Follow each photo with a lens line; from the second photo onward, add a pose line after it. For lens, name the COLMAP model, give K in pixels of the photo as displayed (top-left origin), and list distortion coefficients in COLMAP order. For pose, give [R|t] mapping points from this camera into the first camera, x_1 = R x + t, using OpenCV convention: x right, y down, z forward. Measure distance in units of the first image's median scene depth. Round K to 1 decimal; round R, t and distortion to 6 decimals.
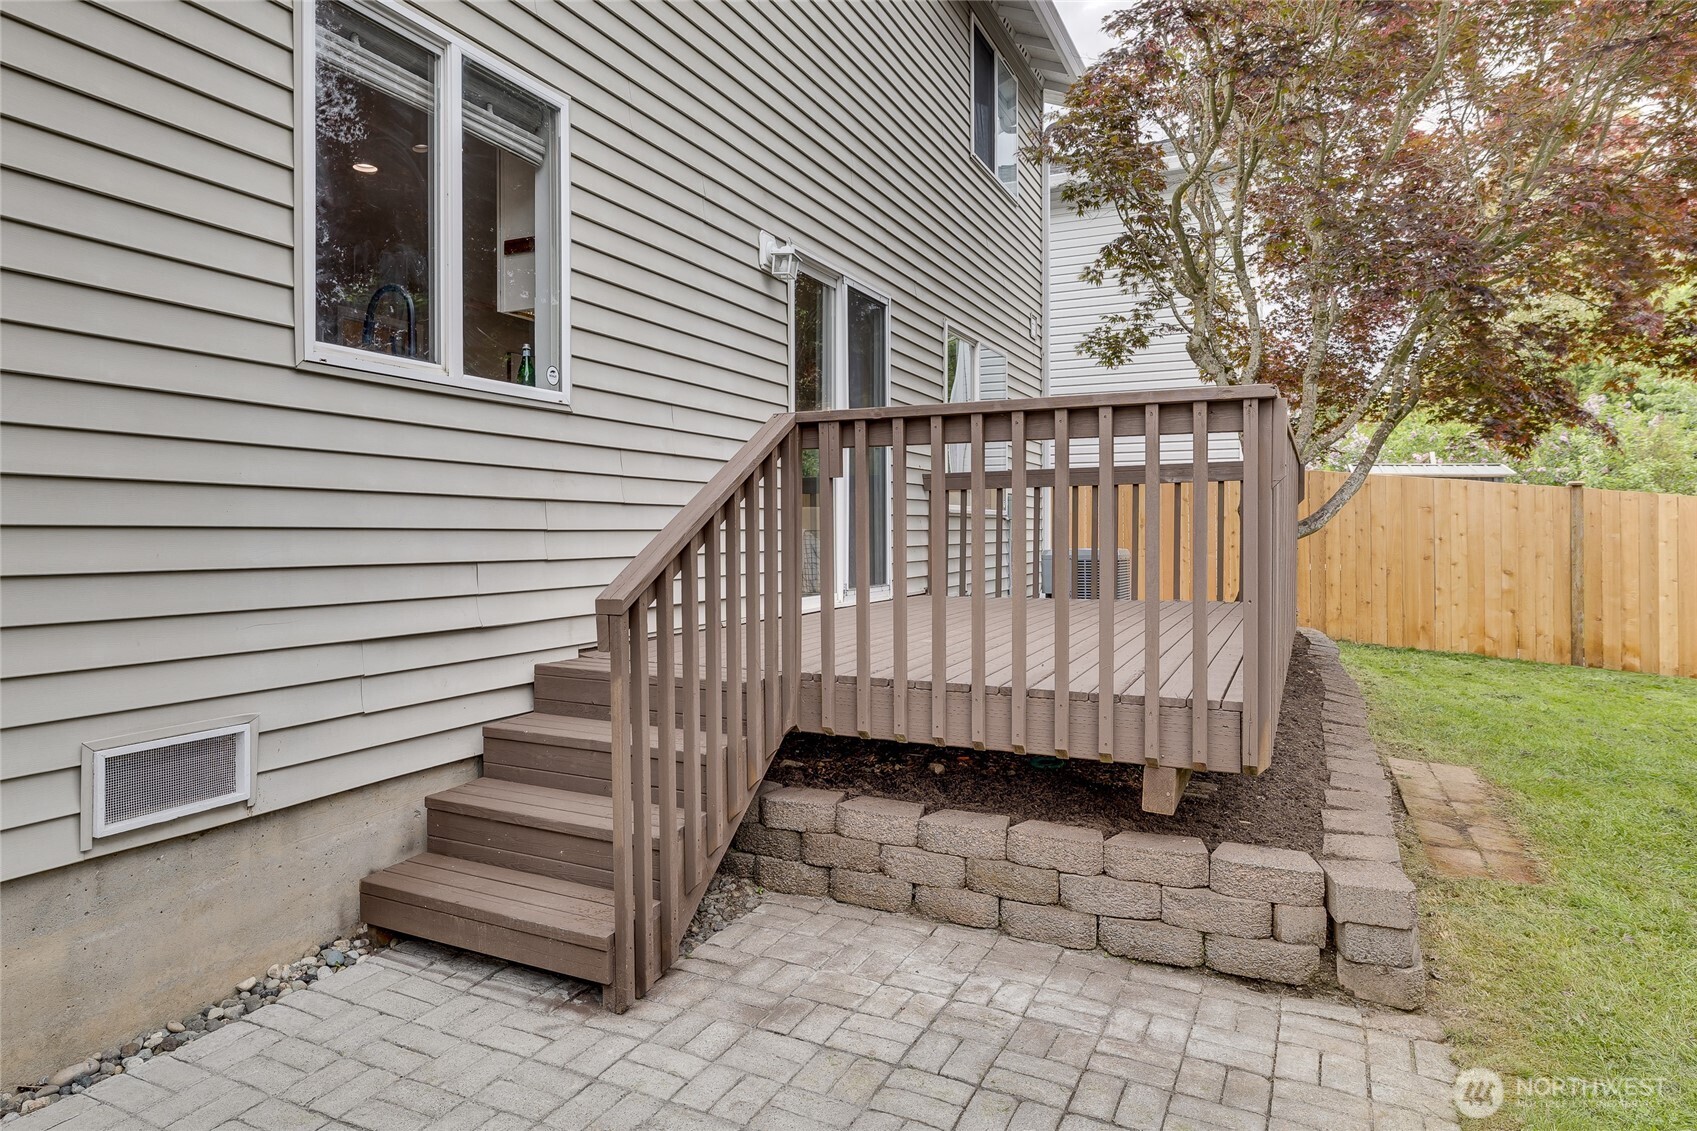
lens RADIAL K [[1075.4, 0, 766.2], [0, 1075.4, 515.9], [0, 0, 1]] dist [0.011669, 0.000710]
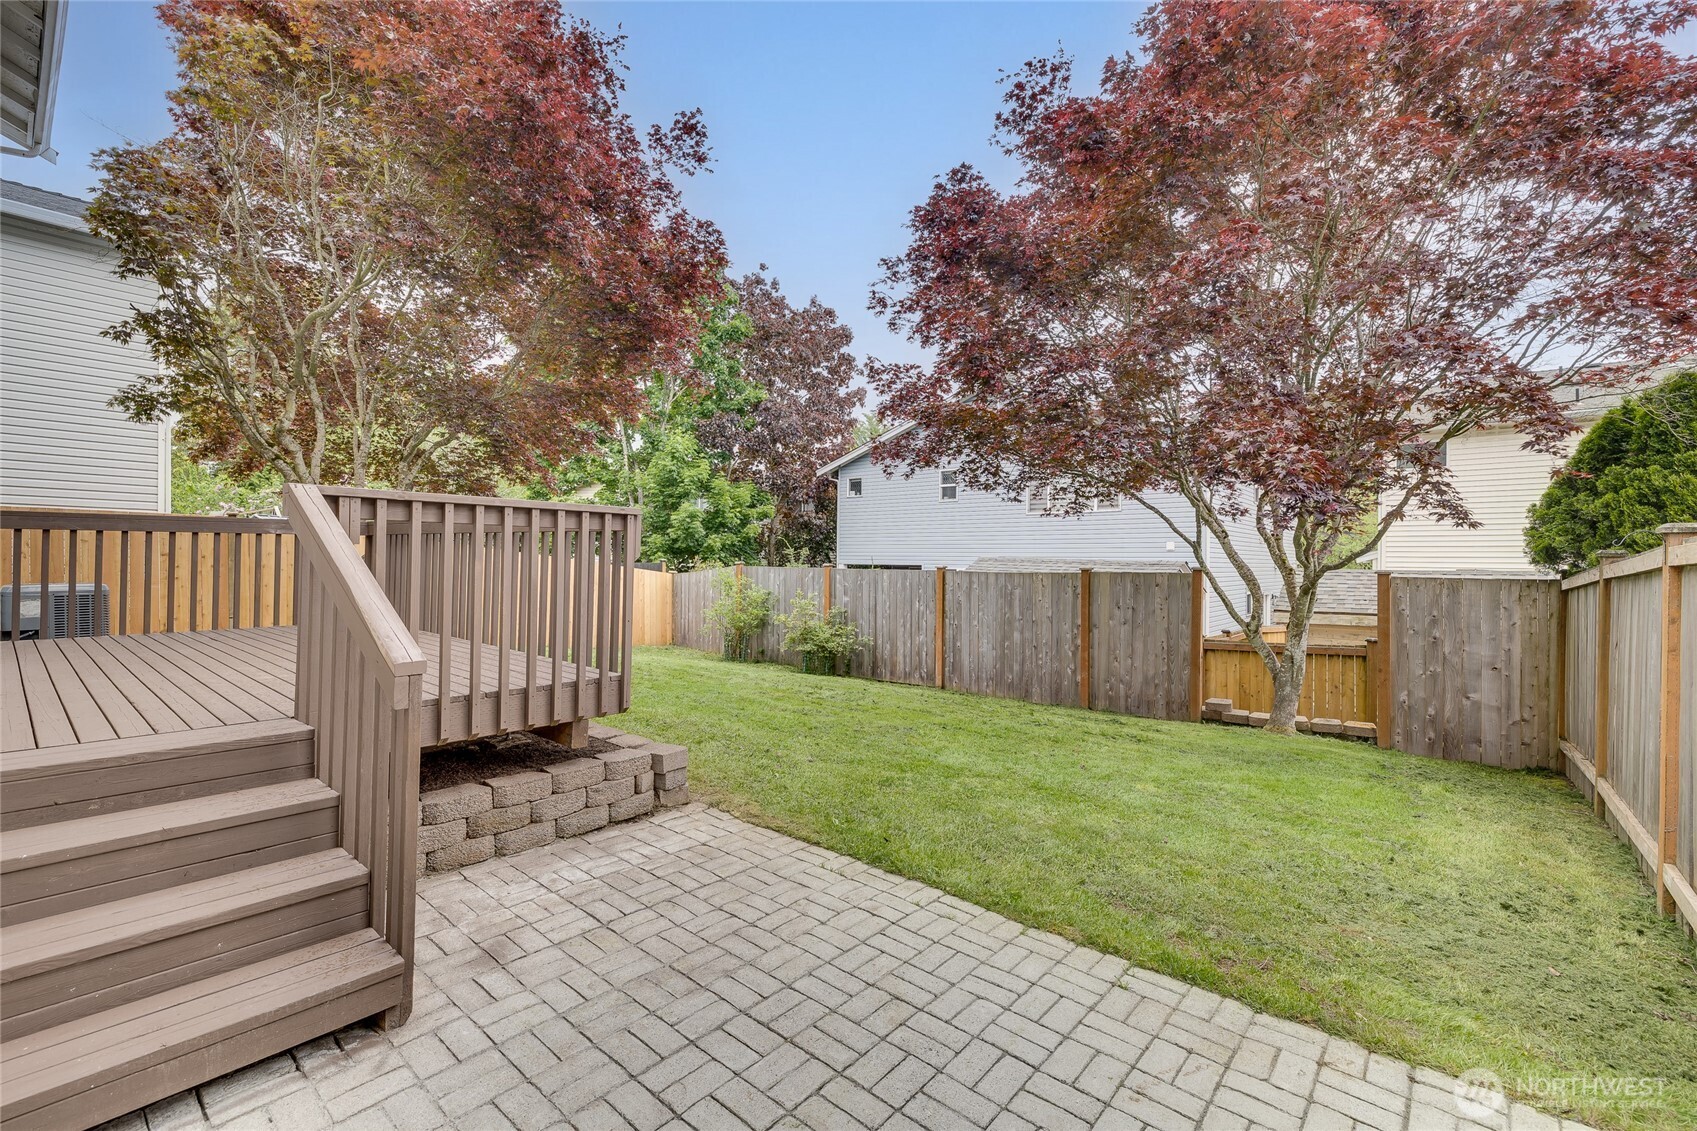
lens RADIAL K [[731.2, 0, 838.7], [0, 731.2, 562.8], [0, 0, 1]] dist [0.012521, 0.000853]
pose [[0.229299, 0.003627, 0.973349, -0.653646], [-0.021898, 0.999759, 0.001434, -0.028466], [-0.973110, -0.021643, 0.229323, 0.321192]]
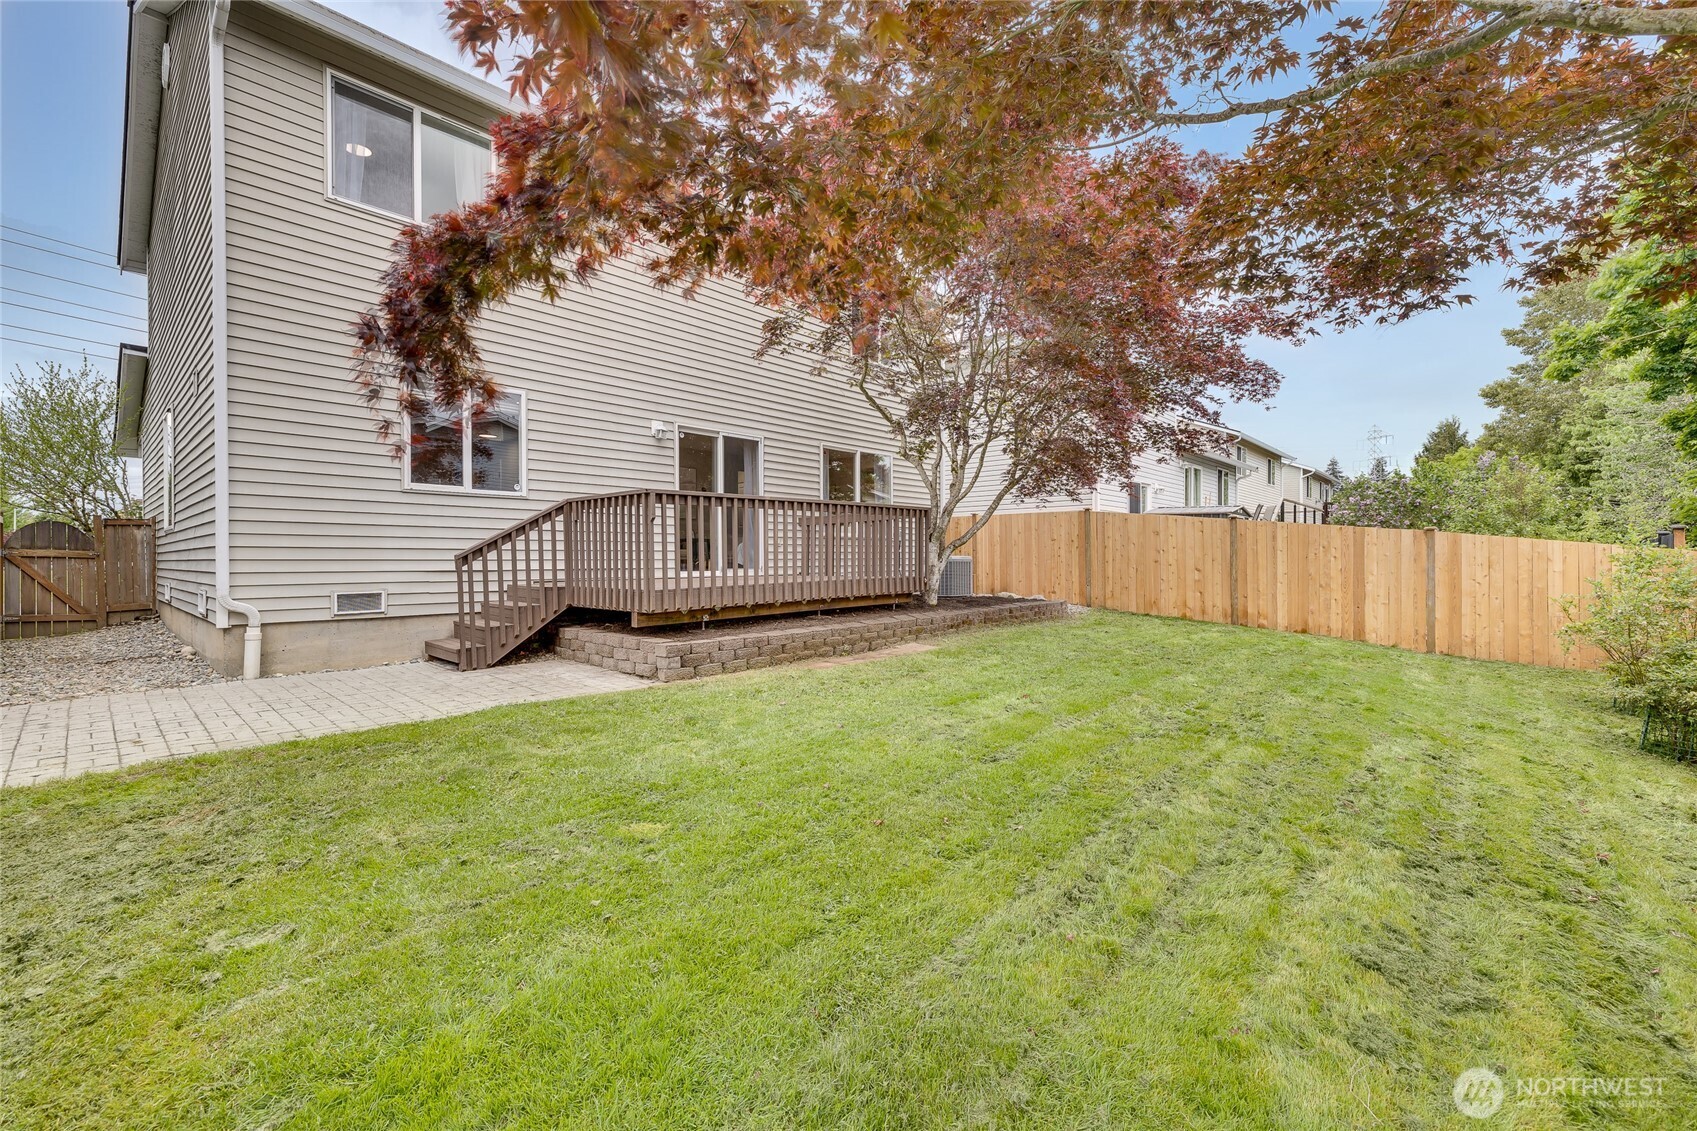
lens RADIAL K [[731.2, 0, 840.9], [0, 731.2, 558.0], [0, 0, 1]] dist [0.012521, 0.000853]
pose [[0.959499, -0.002113, -0.281705, 2.256293], [0.005649, 0.999915, 0.011741, 0.082212], [0.281656, -0.012857, 0.959429, -1.249361]]
